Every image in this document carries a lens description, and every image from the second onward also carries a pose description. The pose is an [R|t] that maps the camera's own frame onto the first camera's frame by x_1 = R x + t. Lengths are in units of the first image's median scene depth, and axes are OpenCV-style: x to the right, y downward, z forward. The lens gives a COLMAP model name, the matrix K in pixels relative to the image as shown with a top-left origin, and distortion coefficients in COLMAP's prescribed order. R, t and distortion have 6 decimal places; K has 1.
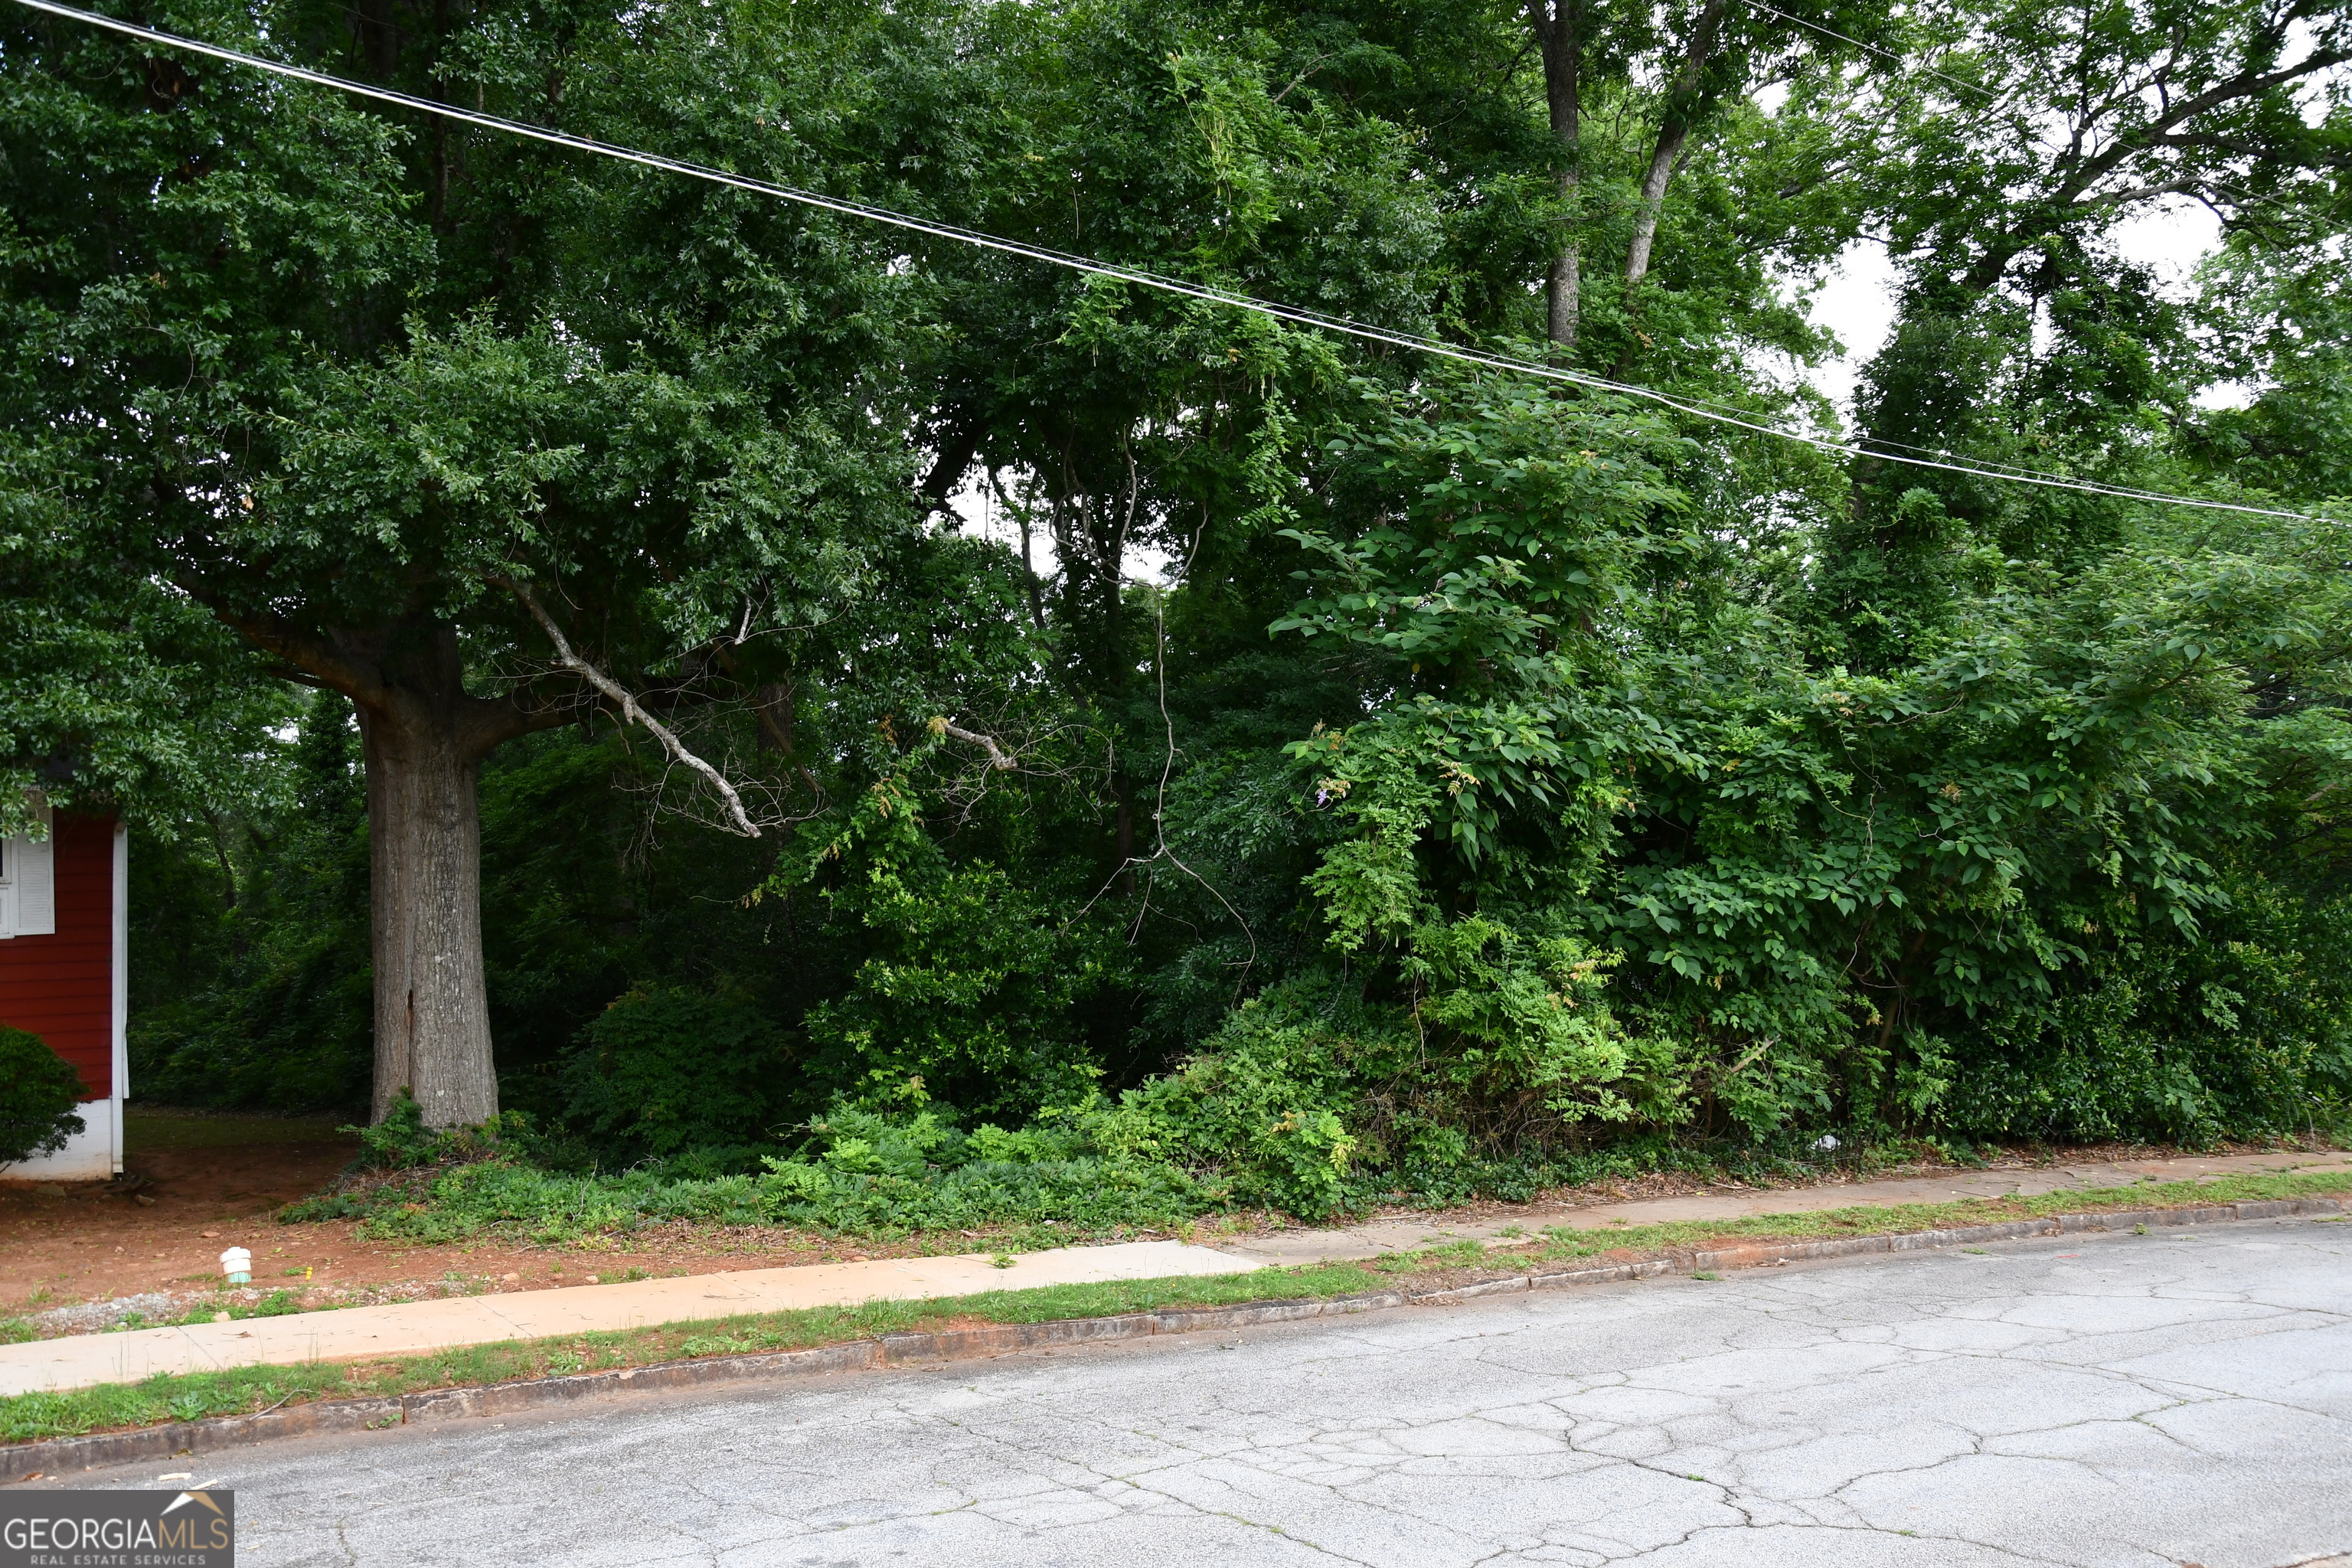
lens RADIAL K [[1847.4, 0, 1183.5], [0, 1847.4, 819.7], [0, 0, 1]] dist [-0.155908, 0.130310]
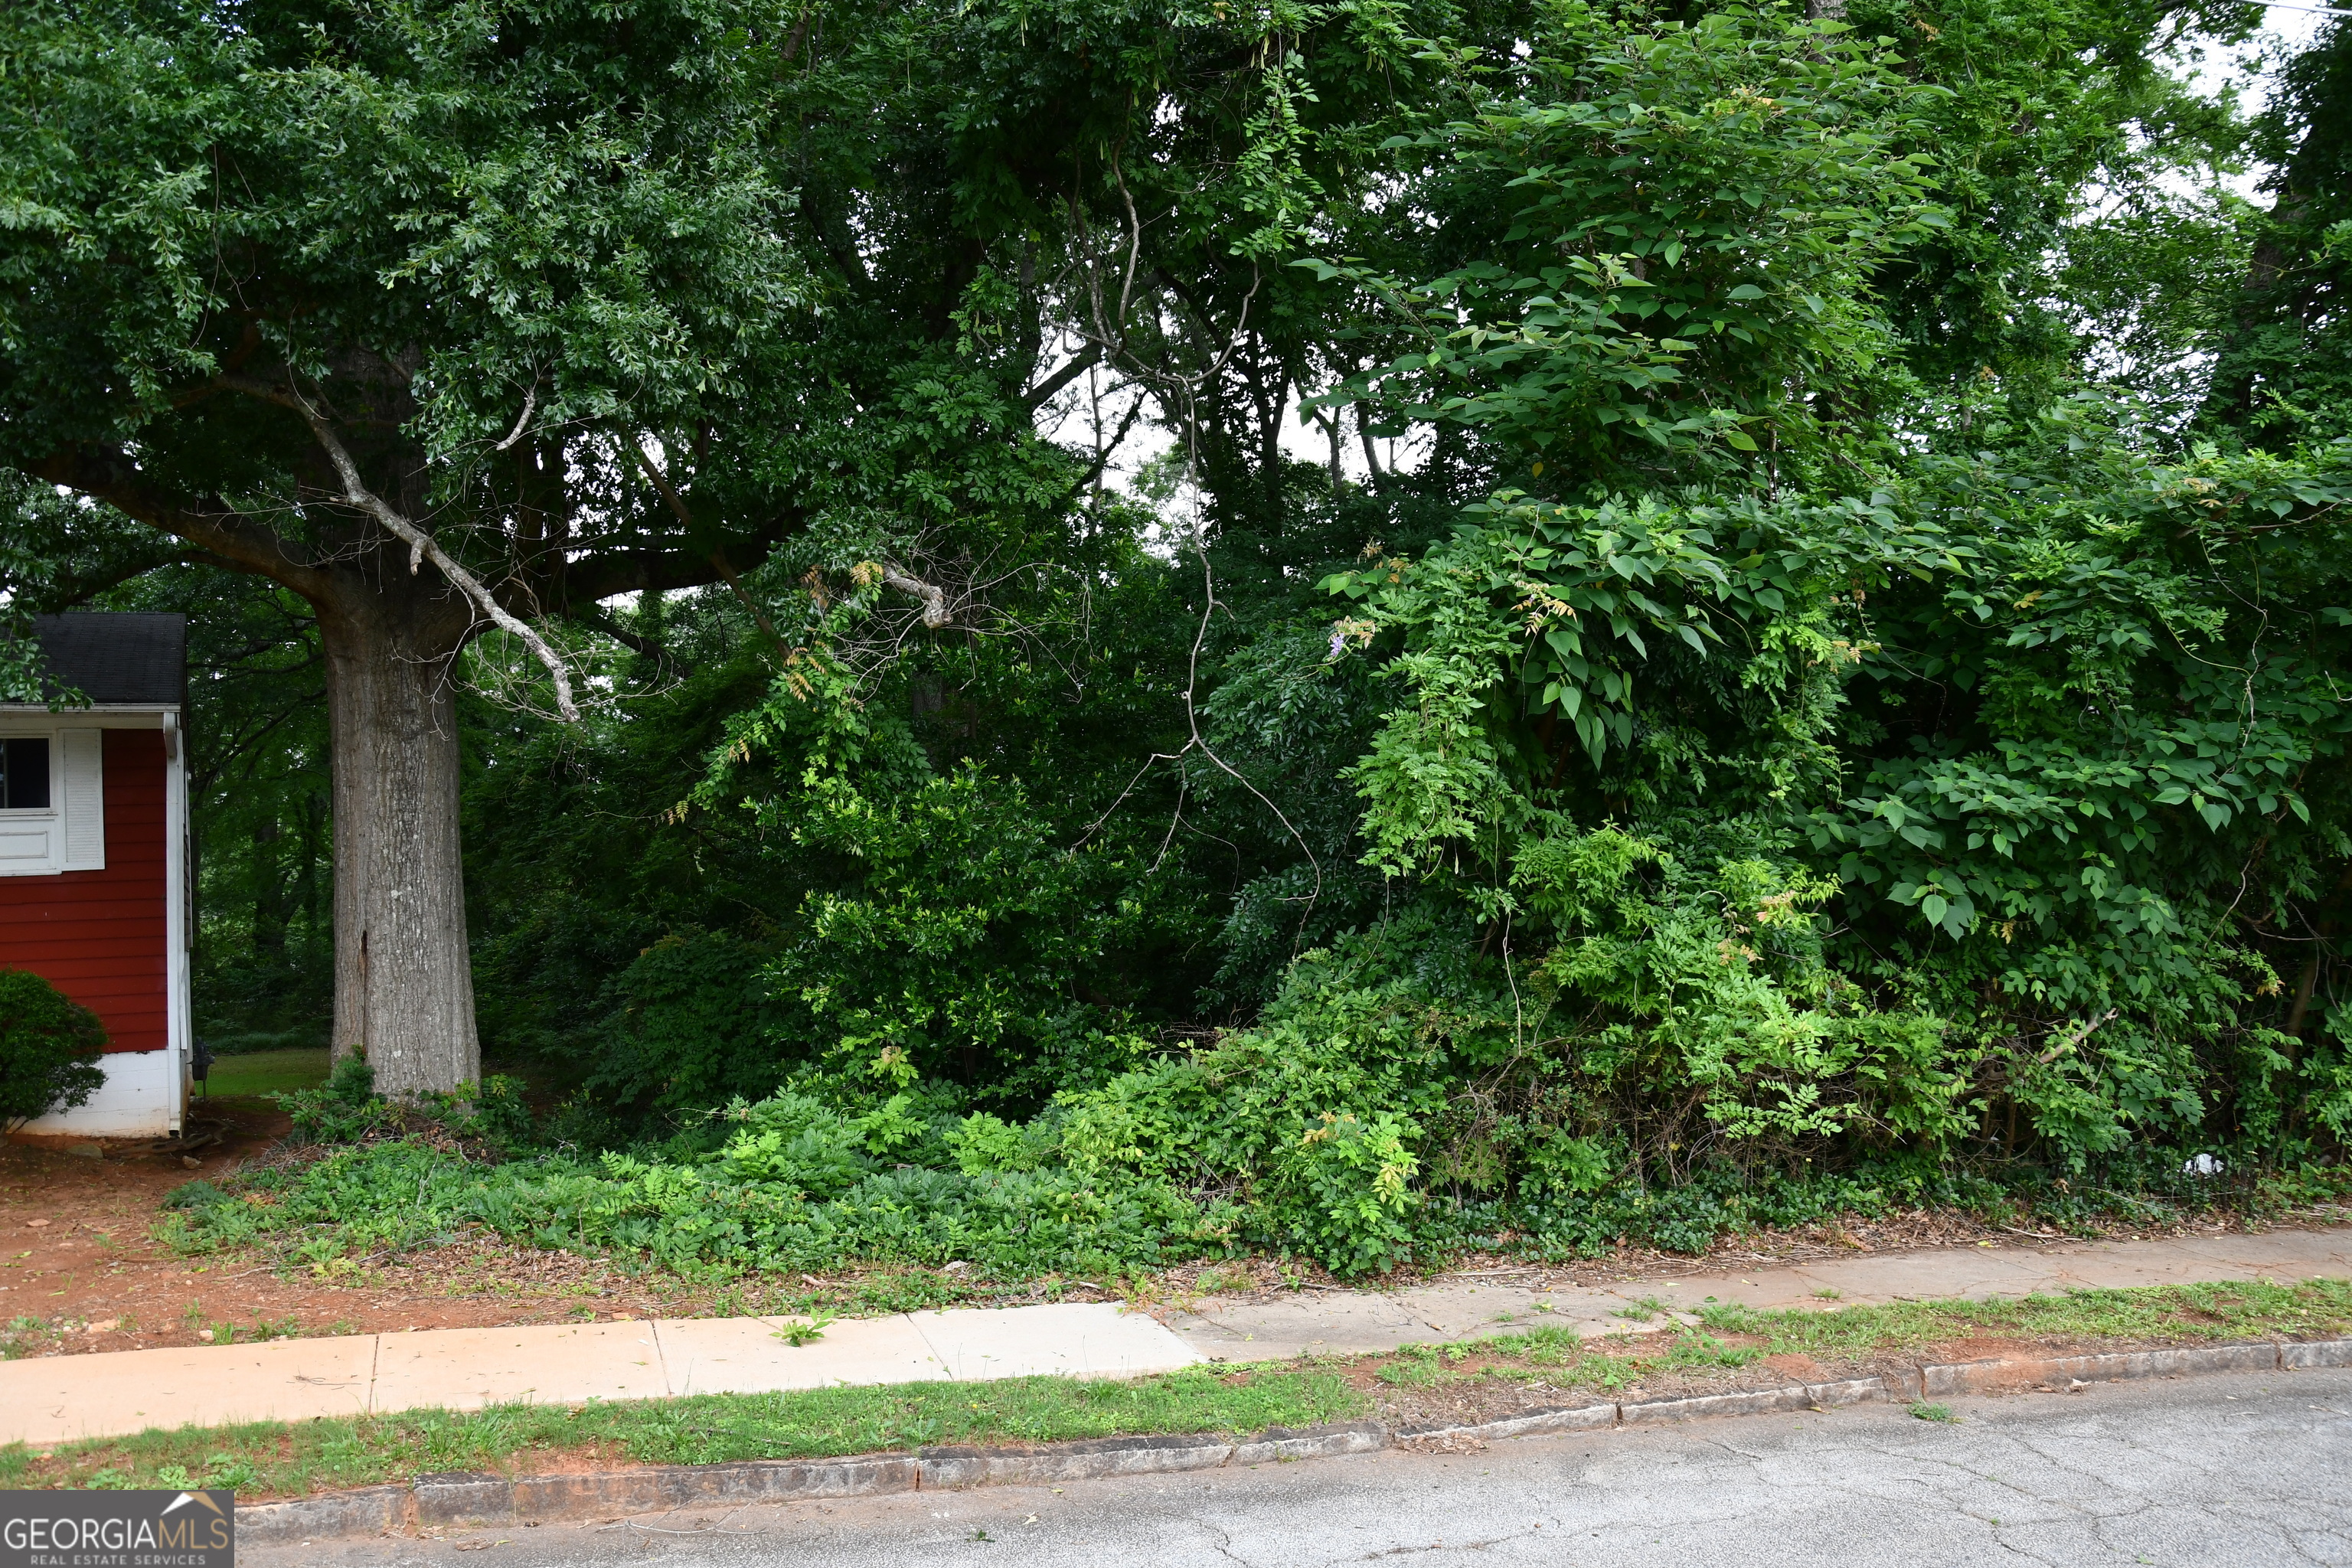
lens RADIAL K [[1842.0, 0, 1182.9], [0, 1842.0, 813.7], [0, 0, 1]] dist [-0.158950, 0.130349]
pose [[0.975819, -0.007412, -0.218453, 0.145806], [0.012609, 0.999670, 0.022403, 0.029702], [0.218215, -0.024615, 0.975590, 0.308048]]
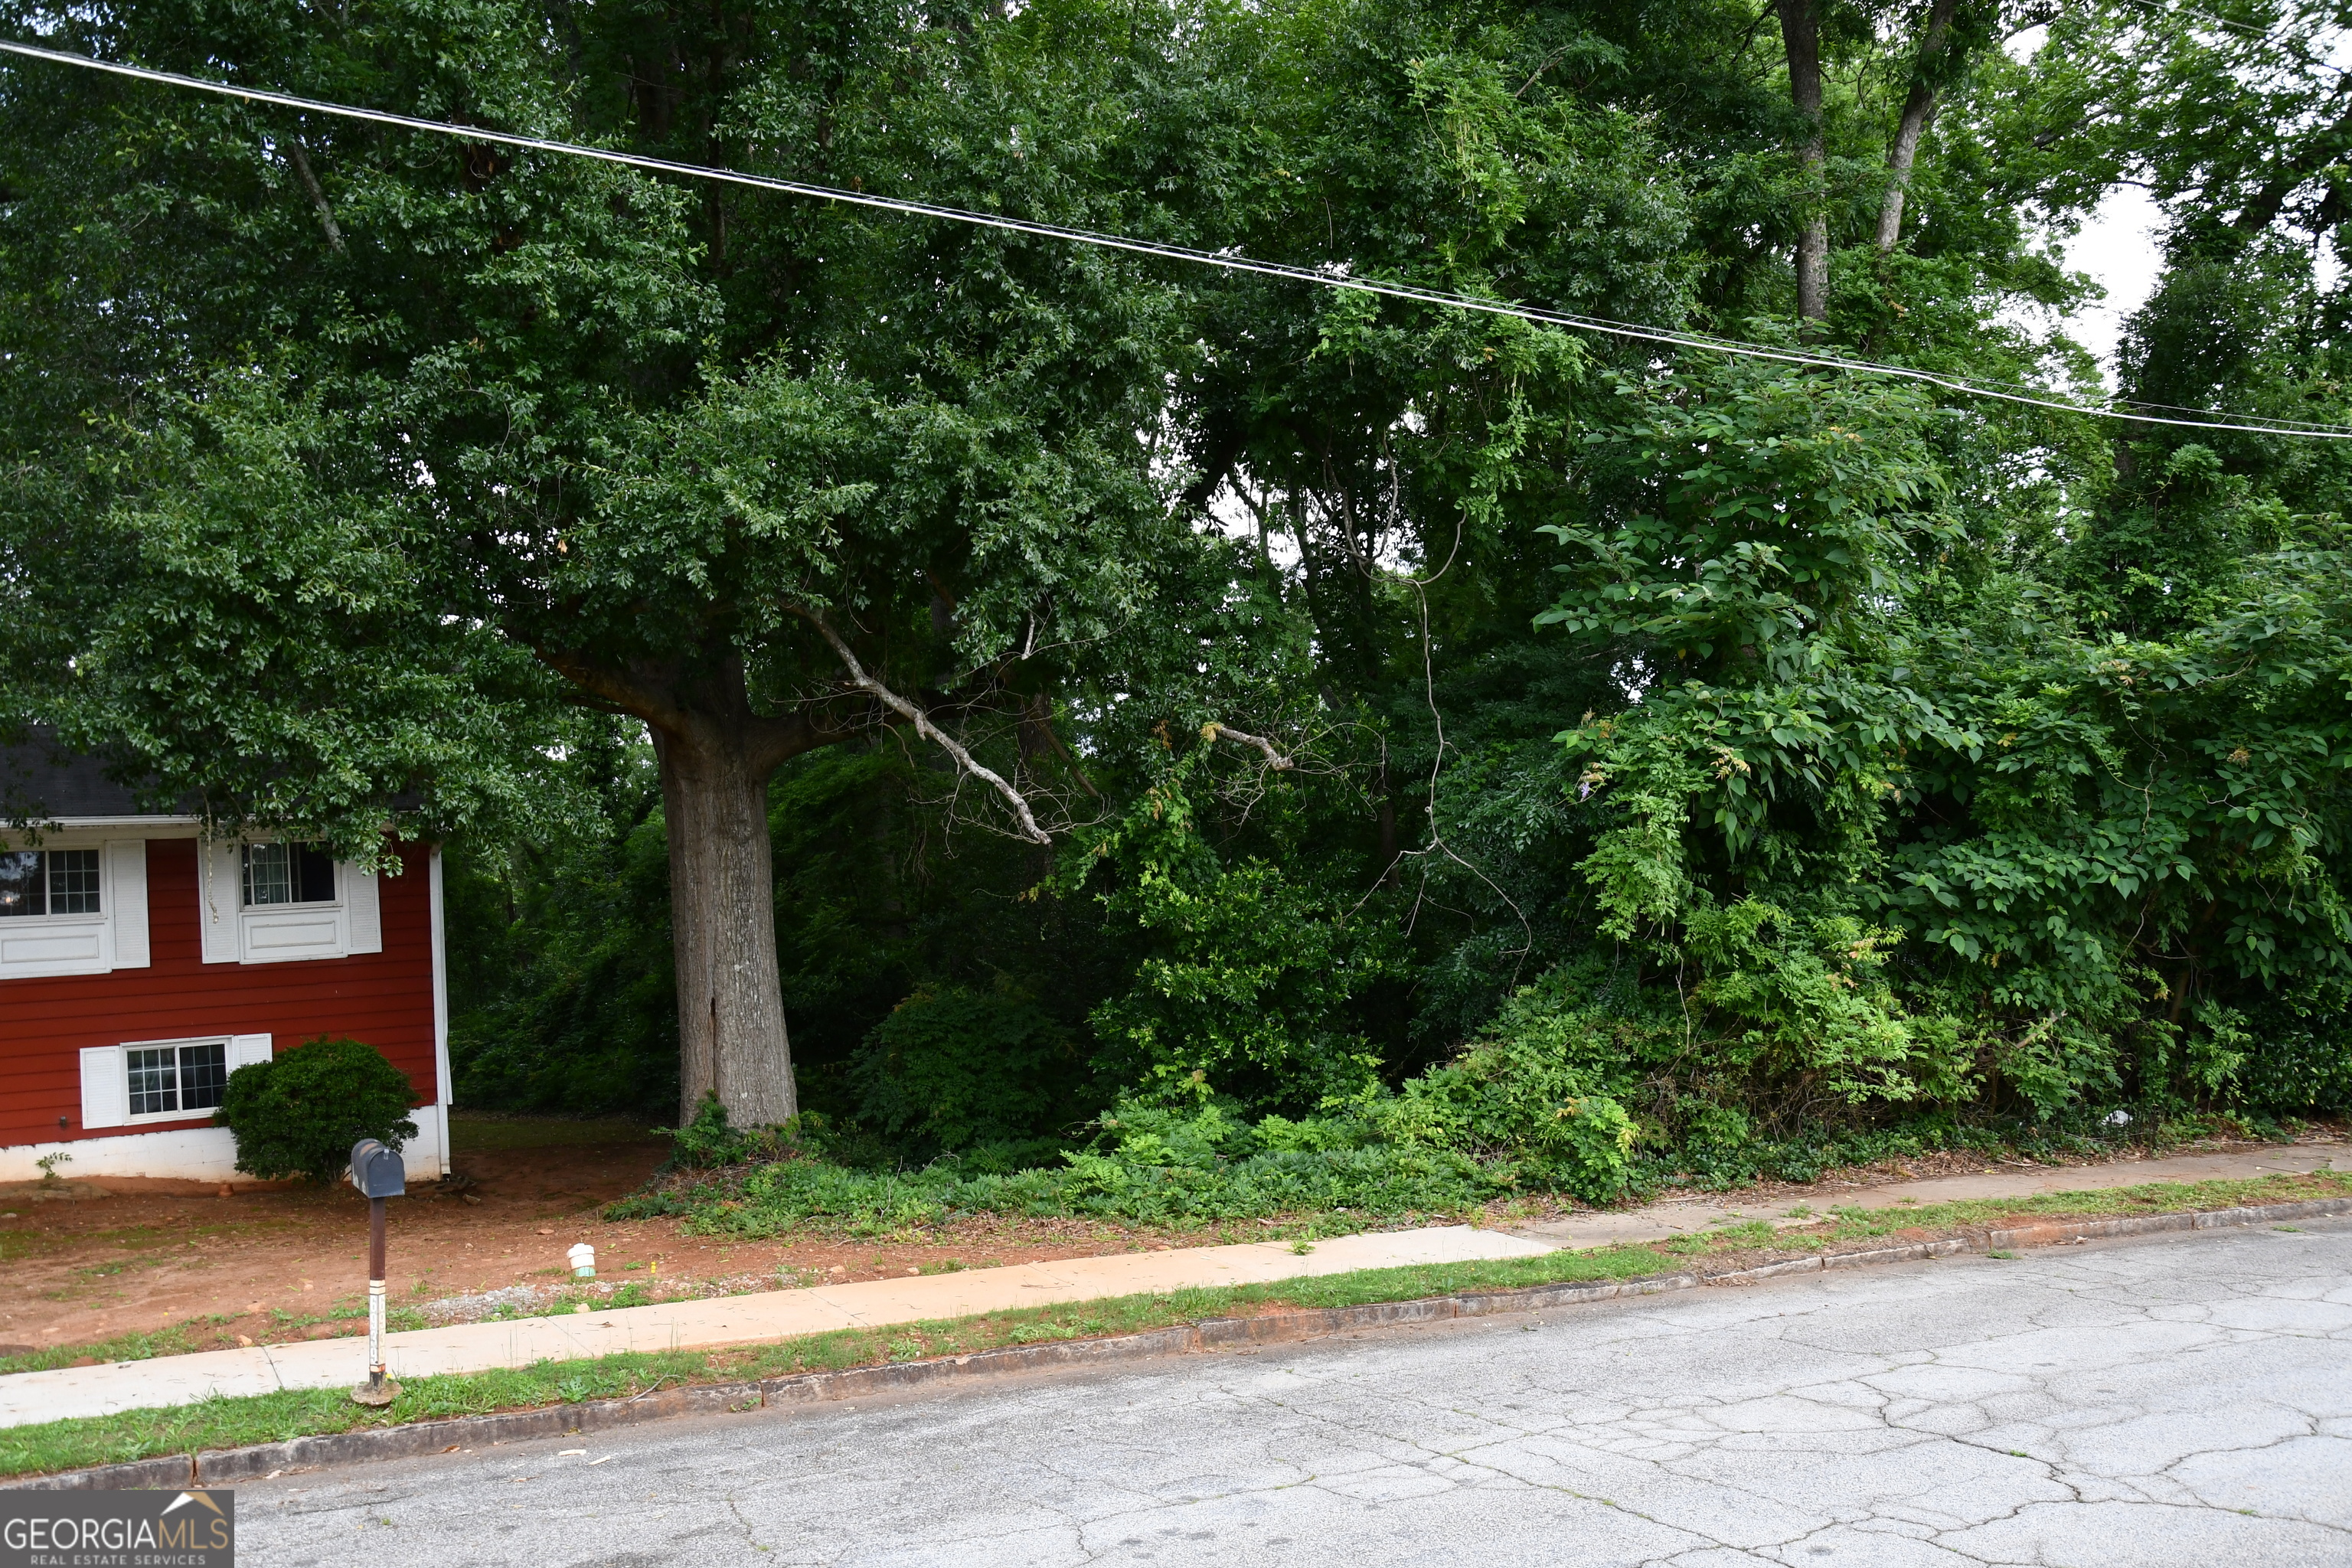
lens RADIAL K [[1846.6, 0, 1181.9], [0, 1846.6, 814.9], [0, 0, 1]] dist [-0.153407, 0.126658]
pose [[0.991137, -0.034030, -0.128411, -0.019853], [0.034626, 0.999397, 0.002407, -0.006178], [0.128251, -0.006832, 0.991718, -0.024803]]
